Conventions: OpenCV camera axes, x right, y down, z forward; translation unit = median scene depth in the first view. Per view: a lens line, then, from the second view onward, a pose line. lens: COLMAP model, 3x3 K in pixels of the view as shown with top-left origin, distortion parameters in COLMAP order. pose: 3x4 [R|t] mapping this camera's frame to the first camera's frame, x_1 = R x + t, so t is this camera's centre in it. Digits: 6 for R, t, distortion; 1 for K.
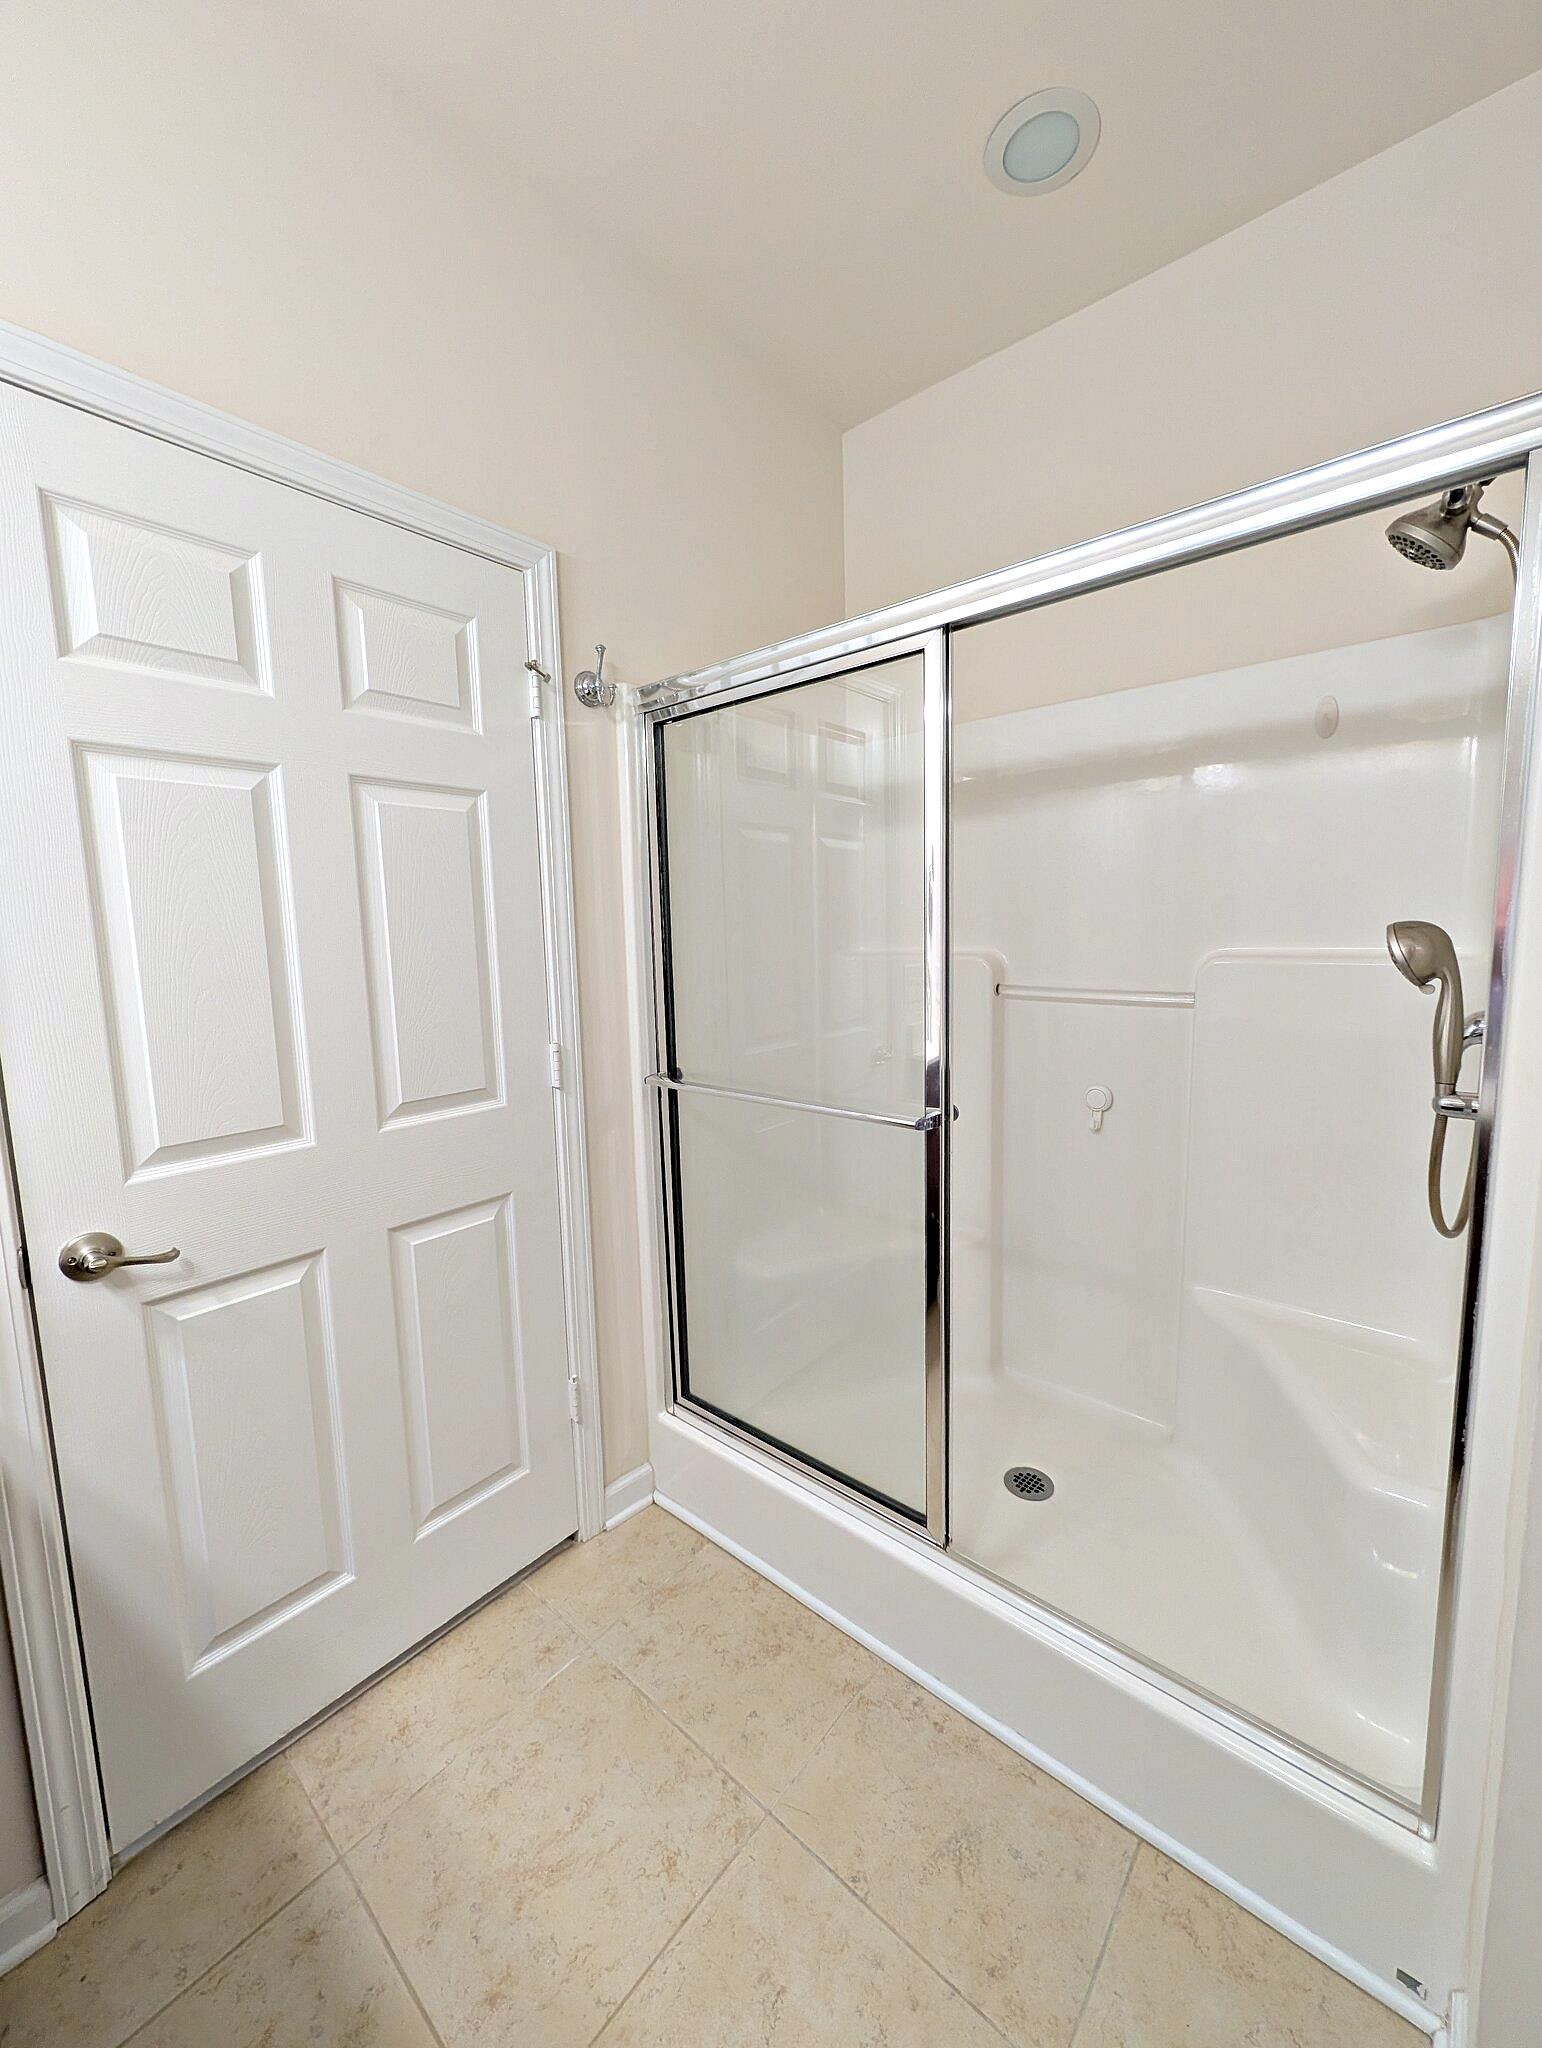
lens RADIAL K [[784.5, 0, 780.4], [0, 784.5, 1018.6], [0, 0, 1]] dist [0.000959, -0.000010]
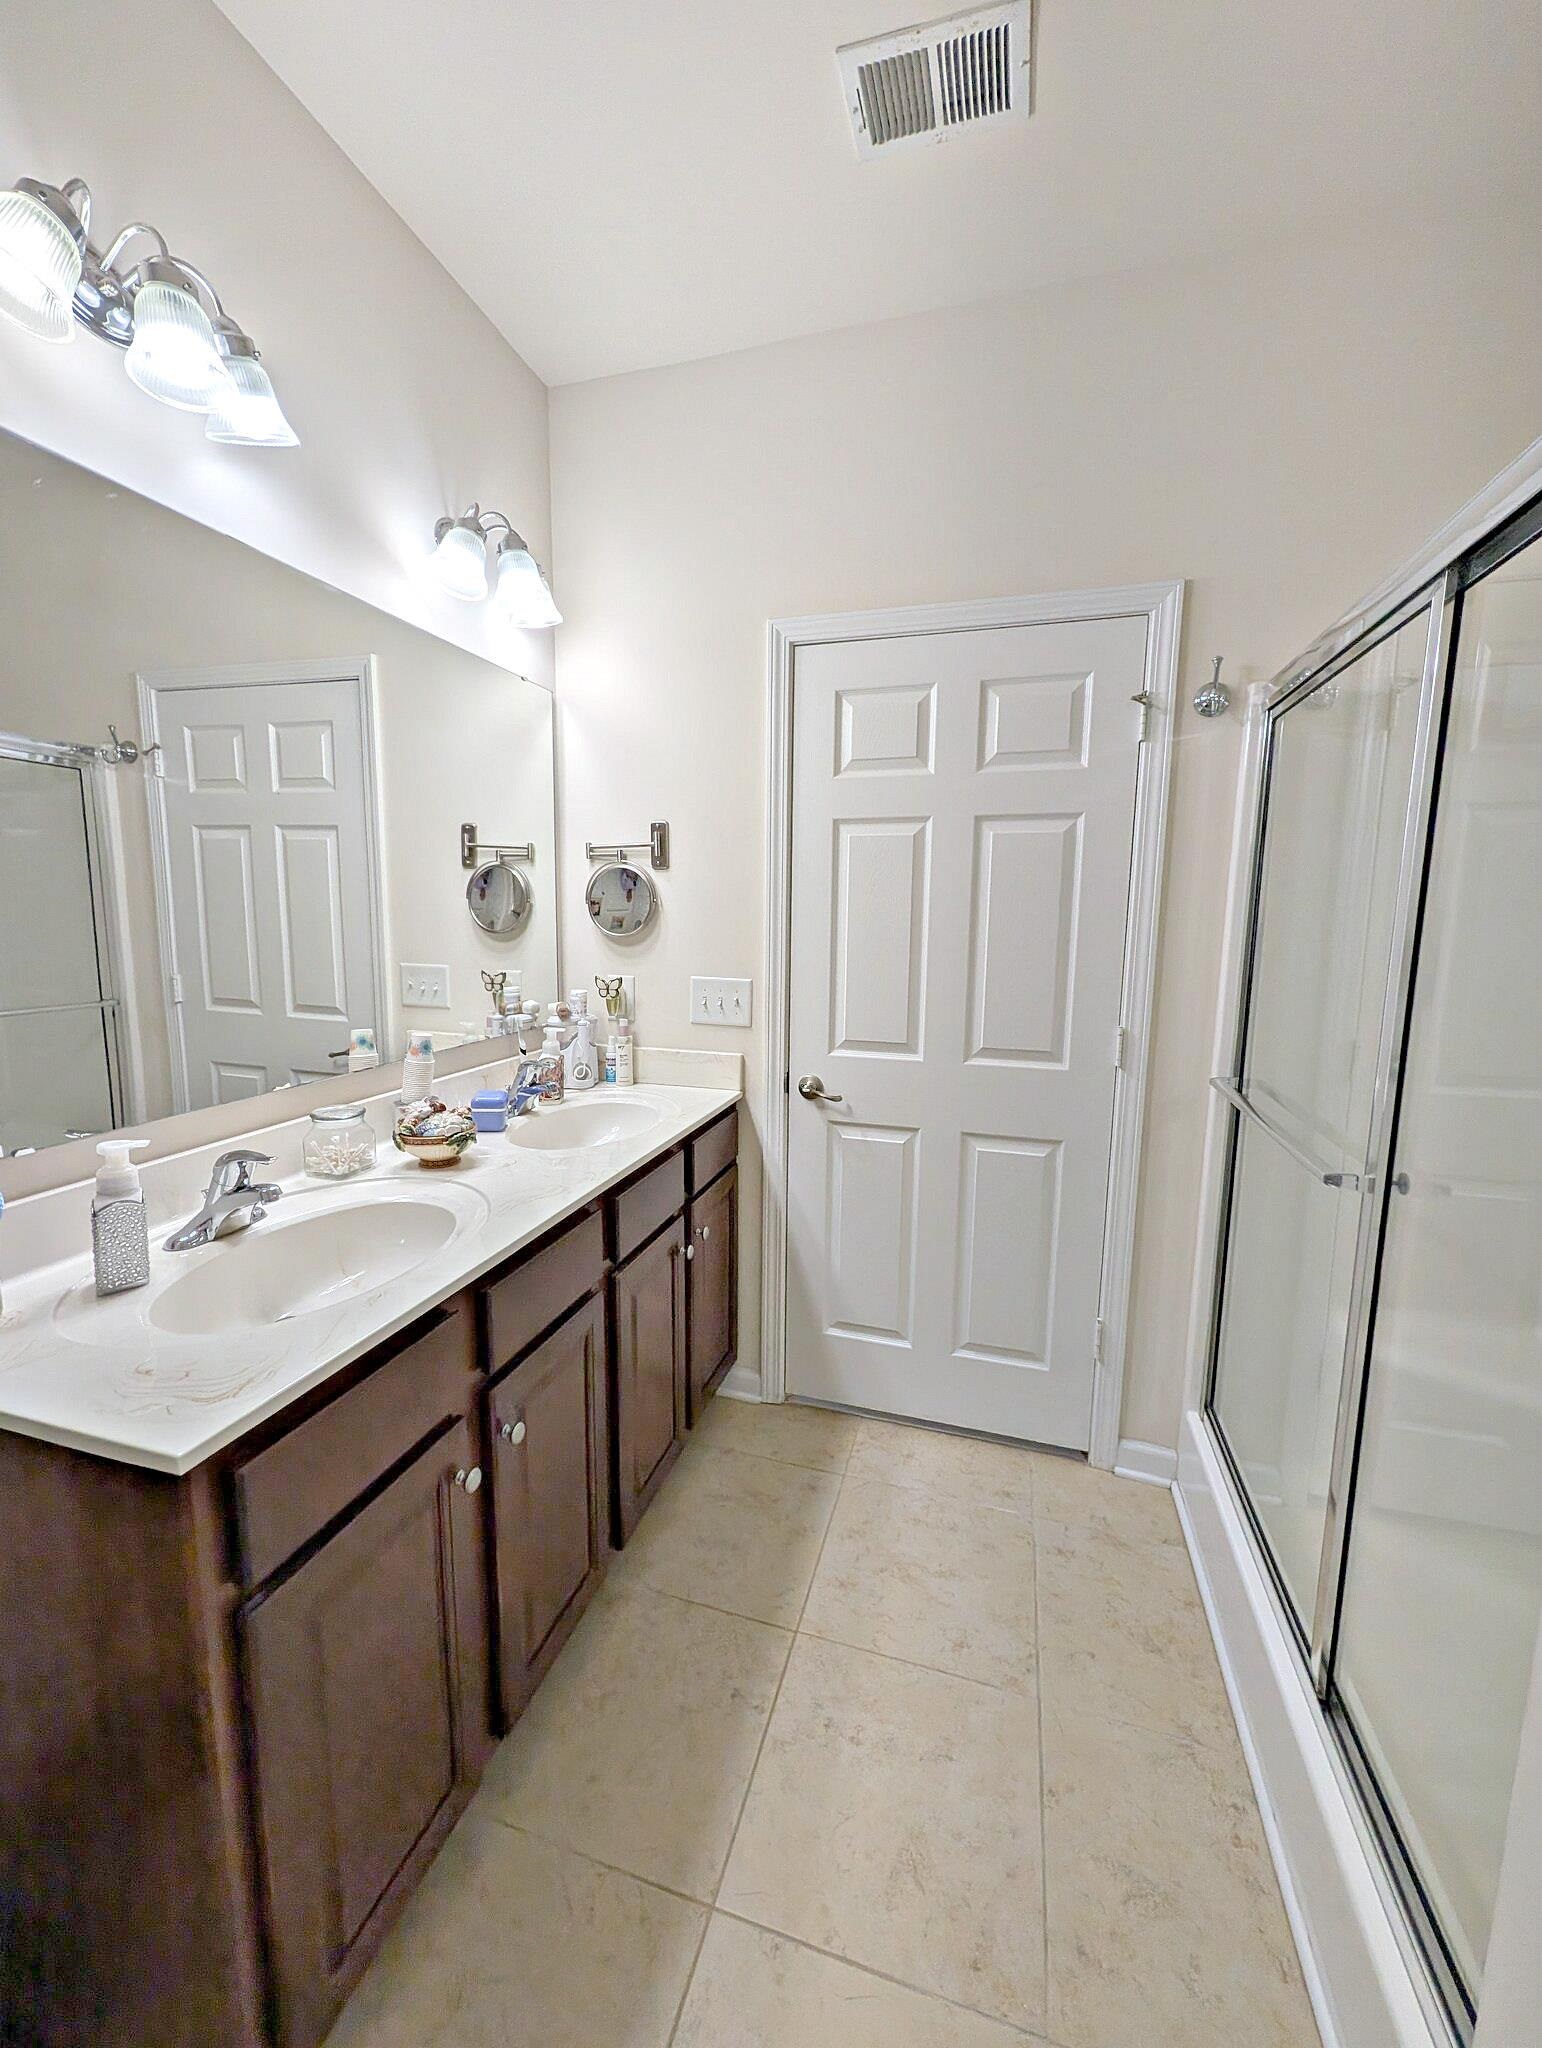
lens RADIAL K [[784.5, 0, 780.4], [0, 784.5, 1018.6], [0, 0, 1]] dist [0.000959, -0.000010]
pose [[0.407578, 0.149176, -0.900903, 0.625020], [-0.127963, 0.986162, 0.105402, -0.044585], [0.904160, 0.072323, 0.421027, 0.083253]]
